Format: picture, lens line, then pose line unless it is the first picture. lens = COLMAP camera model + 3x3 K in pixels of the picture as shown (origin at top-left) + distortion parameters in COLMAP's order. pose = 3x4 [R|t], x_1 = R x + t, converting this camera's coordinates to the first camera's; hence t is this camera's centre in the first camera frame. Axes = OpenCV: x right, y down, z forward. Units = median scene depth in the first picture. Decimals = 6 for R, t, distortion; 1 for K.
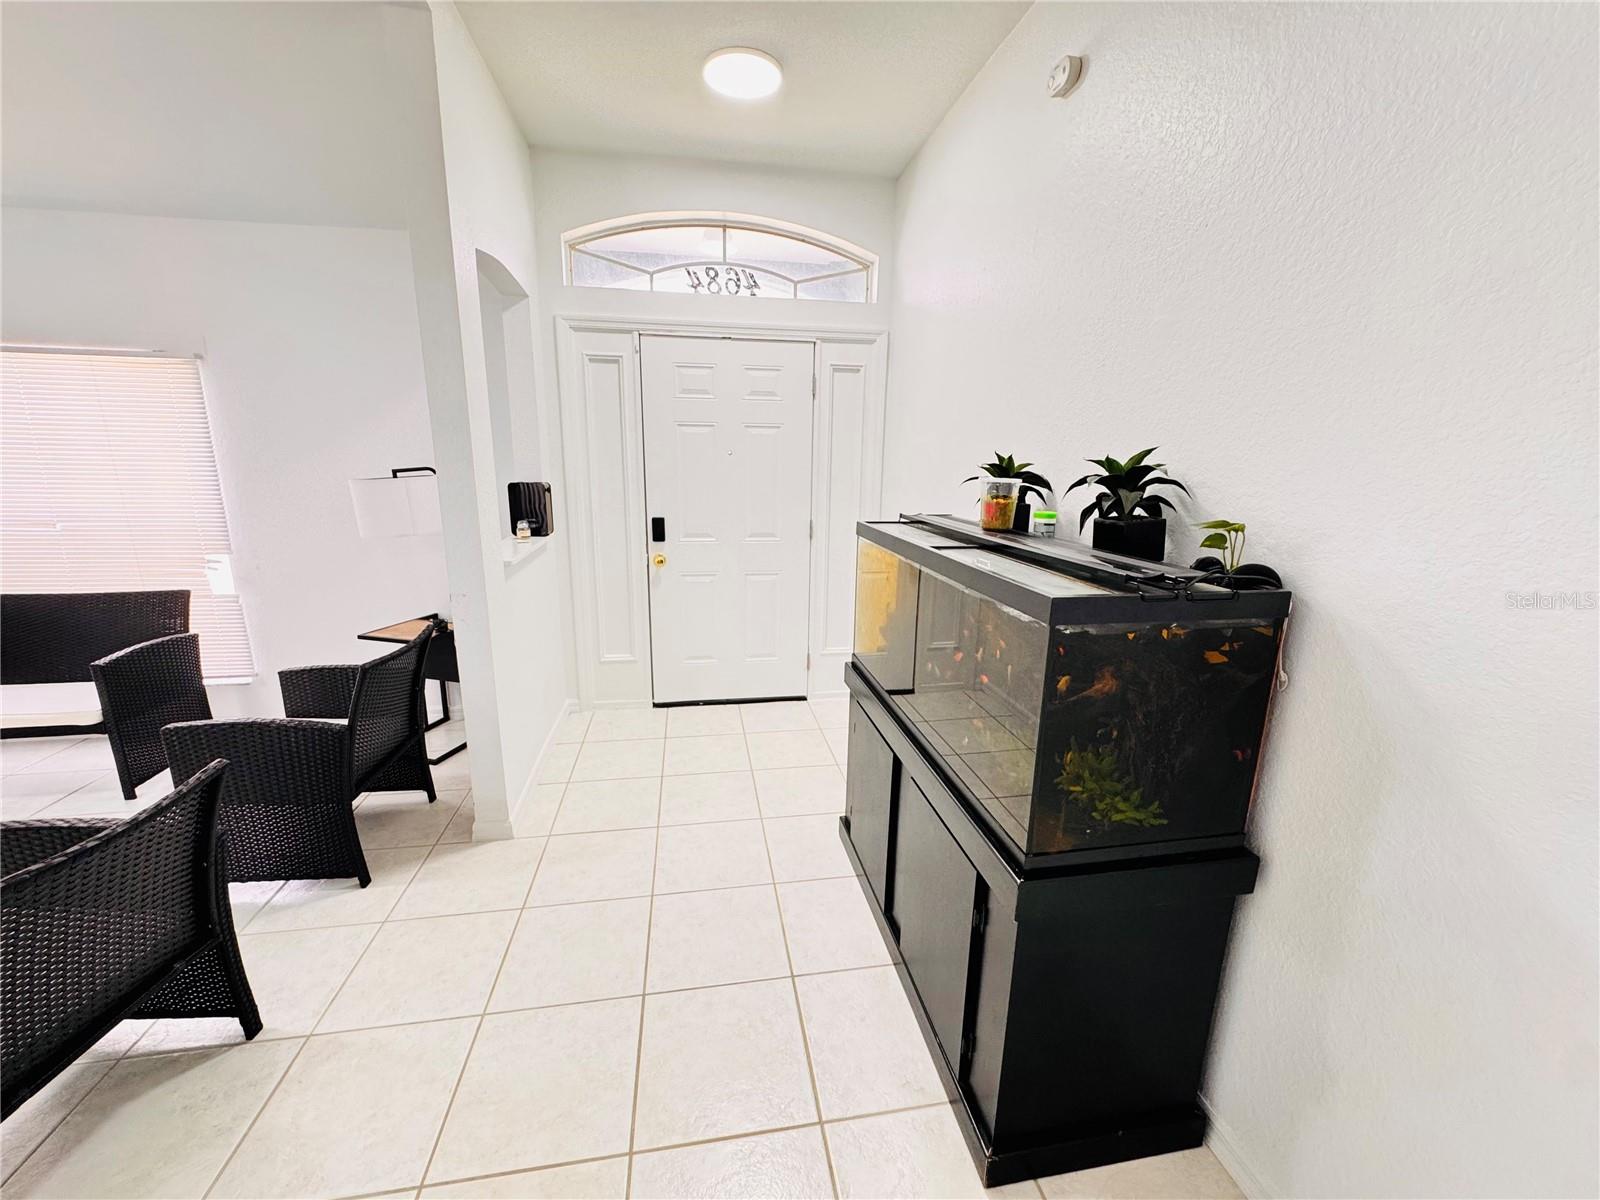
lens RADIAL K [[640.5, 0, 797.8], [0, 640.5, 599.6], [0, 0, 1]] dist [-0.002564, -0.000009]
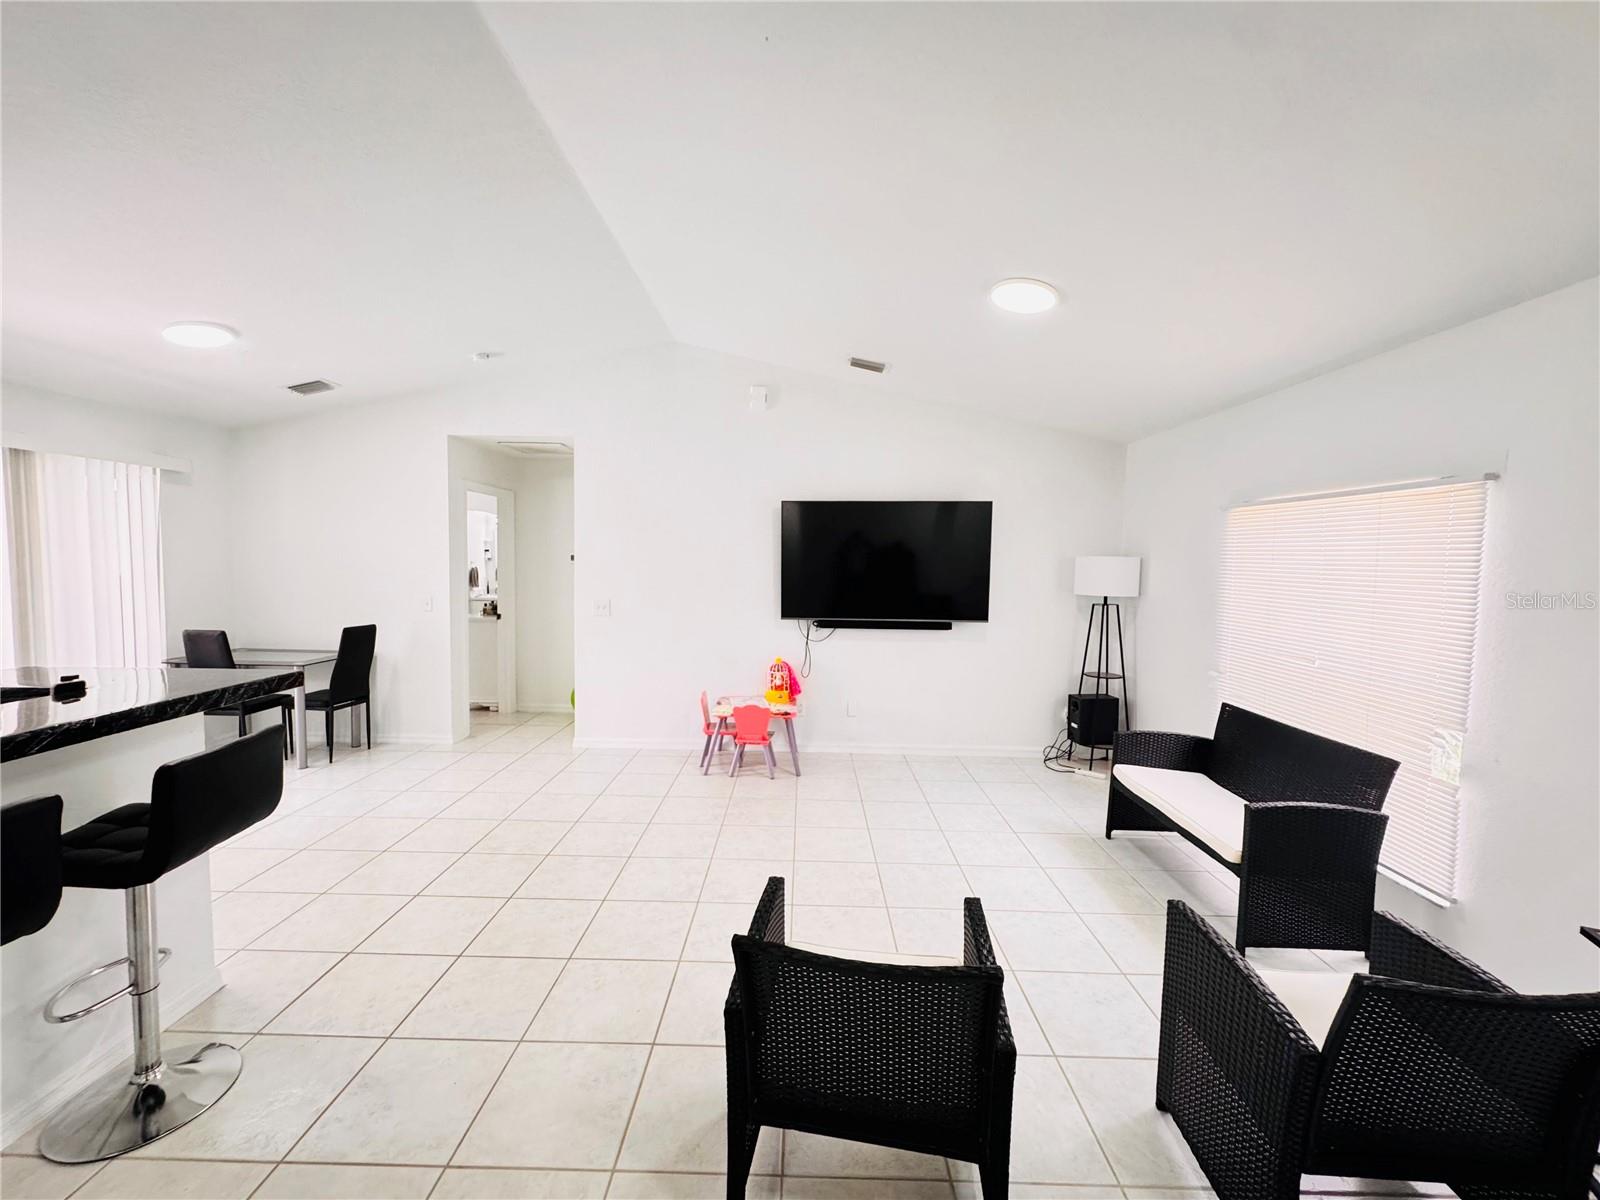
lens RADIAL K [[640.5, 0, 797.9], [0, 640.5, 599.0], [0, 0, 1]] dist [-0.002564, -0.000009]
pose [[-0.176745, 0.042362, -0.983345, -0.033141], [-0.243349, 0.966175, 0.085361, -0.102411], [0.953699, 0.254383, -0.160458, 0.368012]]
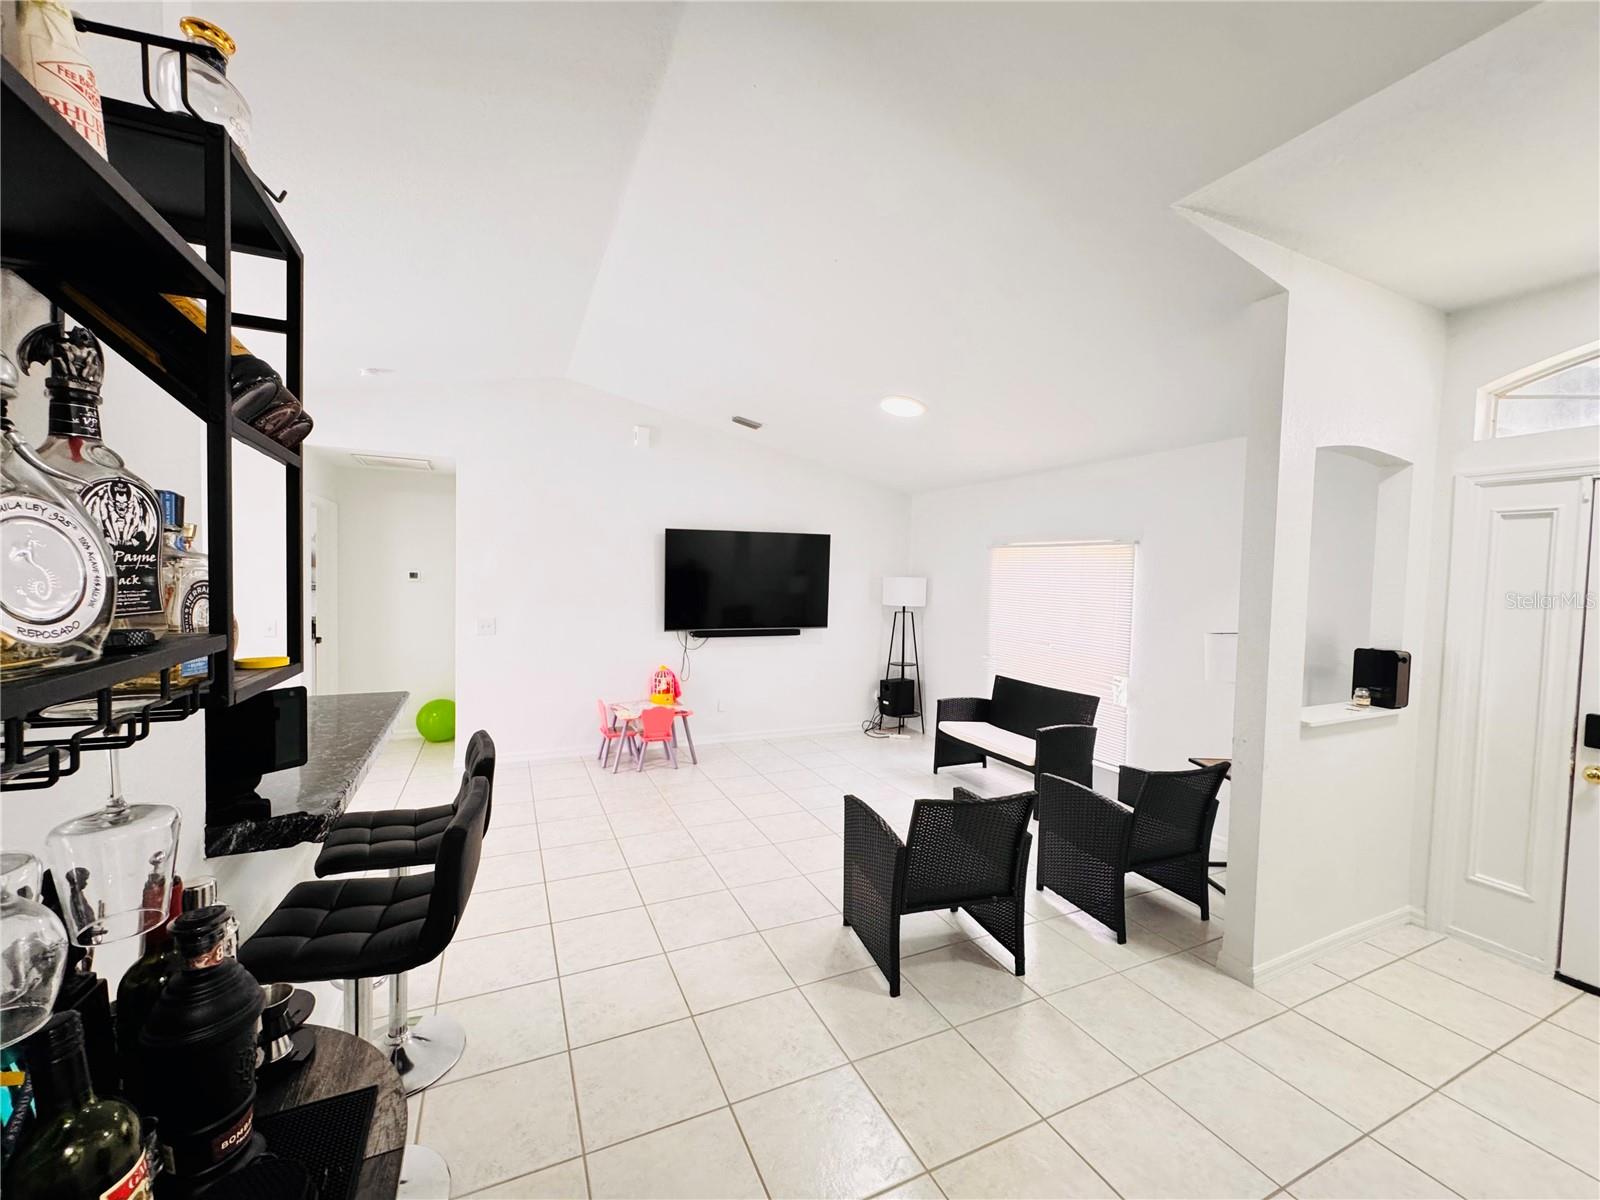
lens RADIAL K [[640.5, 0, 796.1], [0, 640.5, 601.0], [0, 0, 1]] dist [-0.002564, -0.000009]
pose [[0.261772, 0.031310, -0.964622, 0.275386], [-0.236987, 0.970959, -0.032796, -0.017150], [0.935581, 0.237188, 0.261590, -0.081626]]
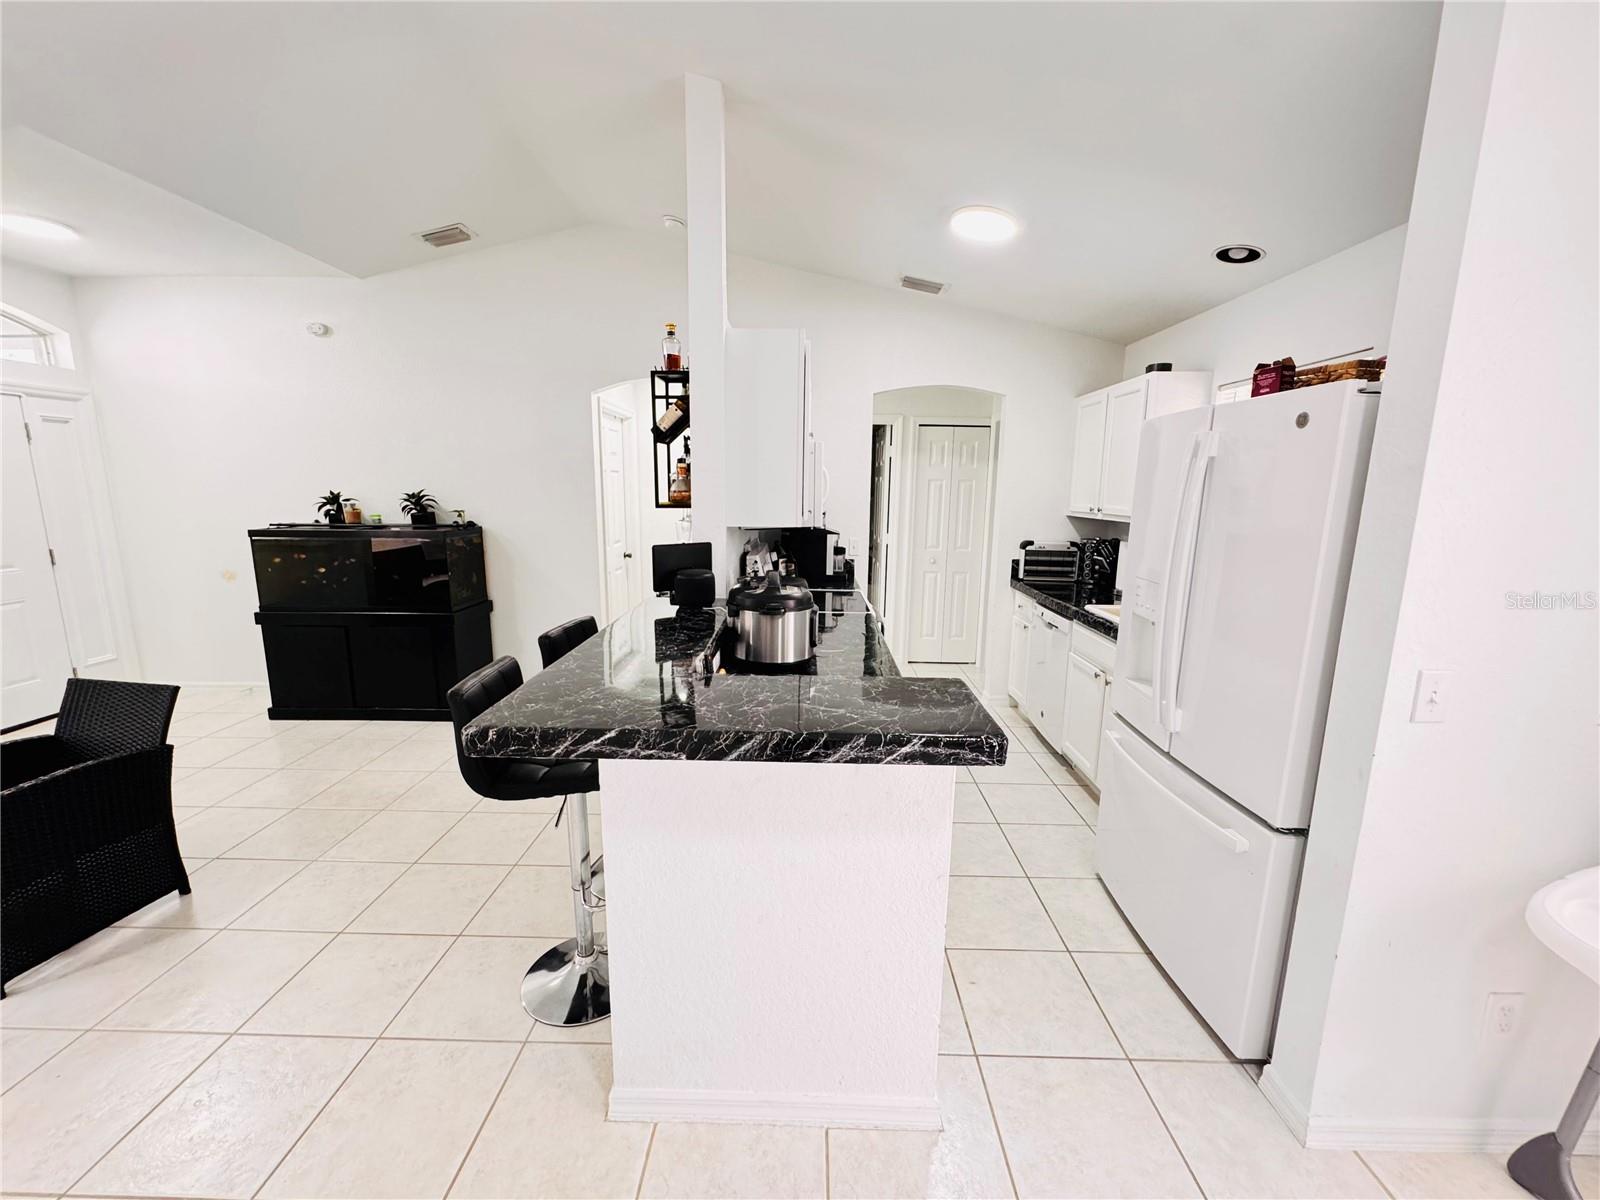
lens RADIAL K [[640.5, 0, 789.1], [0, 640.5, 601.7], [0, 0, 1]] dist [-0.002564, -0.000009]
pose [[0.197534, -0.188288, 0.962044, -1.034728], [0.216748, 0.965480, 0.144457, 0.105717], [-0.956034, 0.179986, 0.231526, -0.615928]]
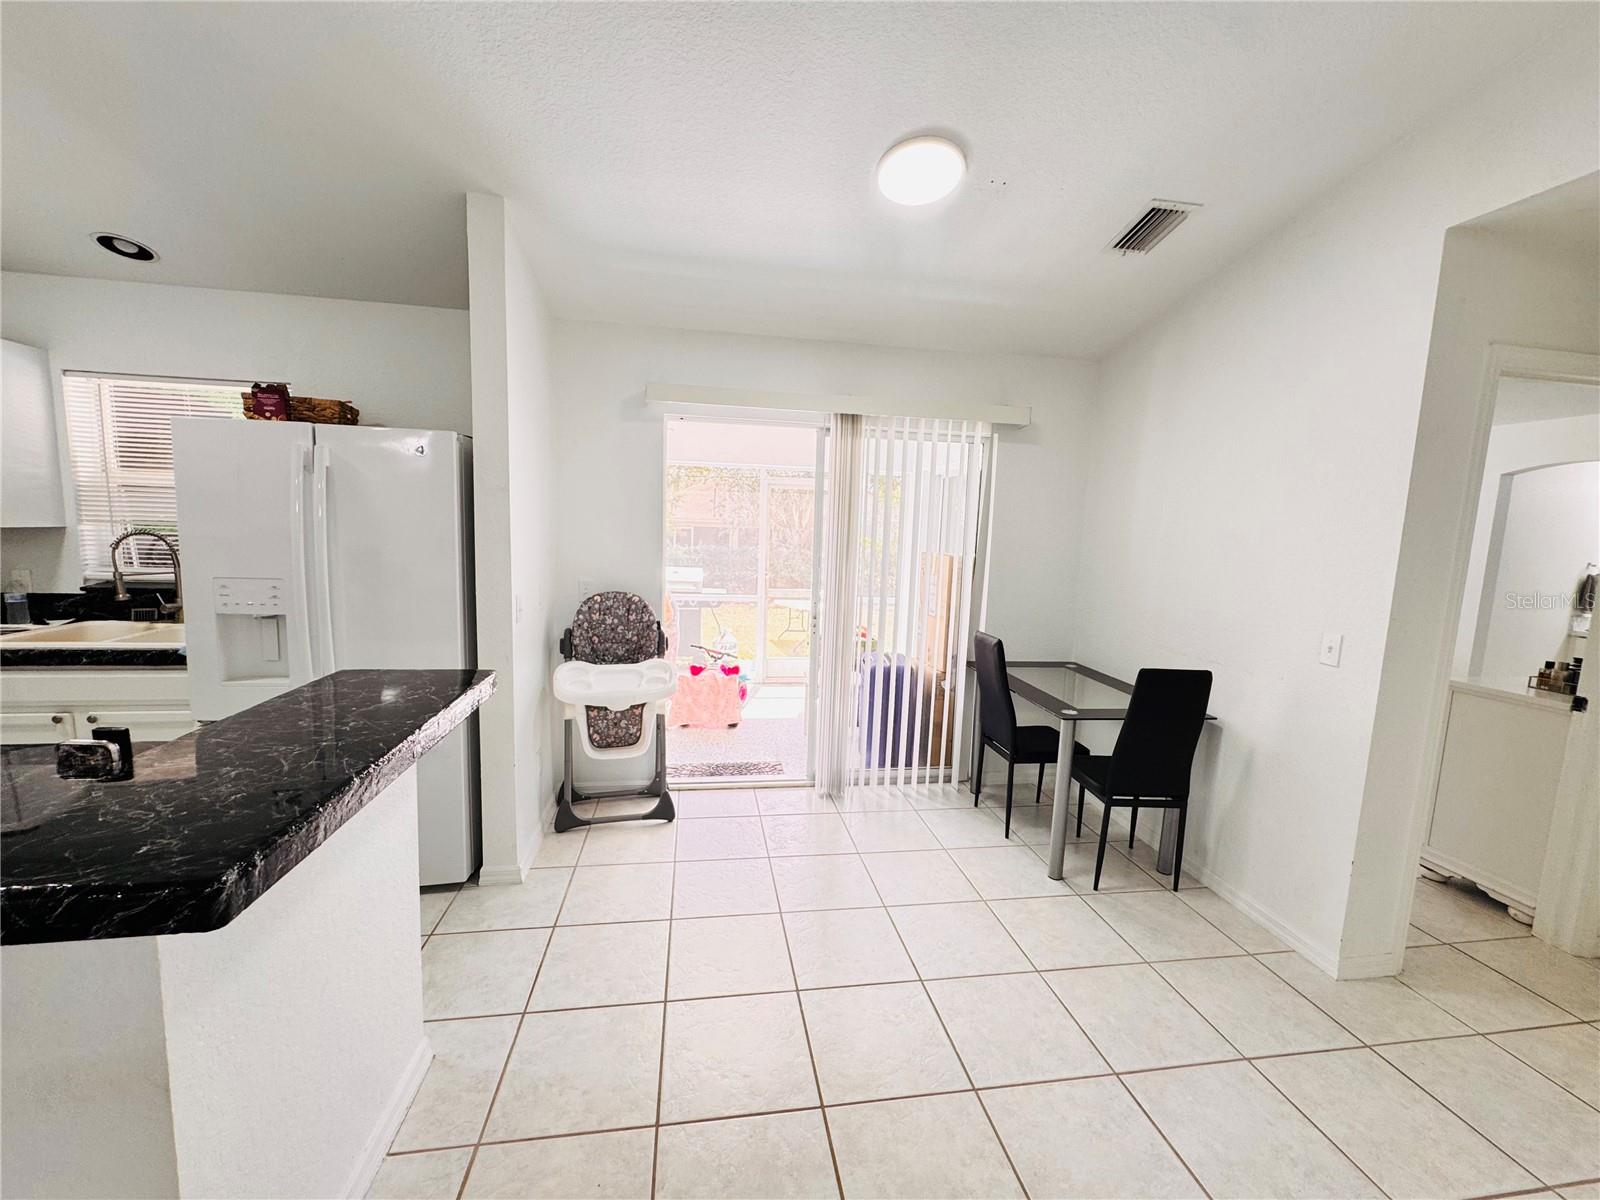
lens RADIAL K [[640.5, 0, 805.0], [0, 640.5, 602.6], [0, 0, 1]] dist [-0.002564, -0.000009]
pose [[-0.998668, -0.051522, 0.002946, -0.913865], [-0.047304, 0.936741, 0.346812, 0.010709], [-0.020628, 0.346210, -0.937930, -0.138906]]
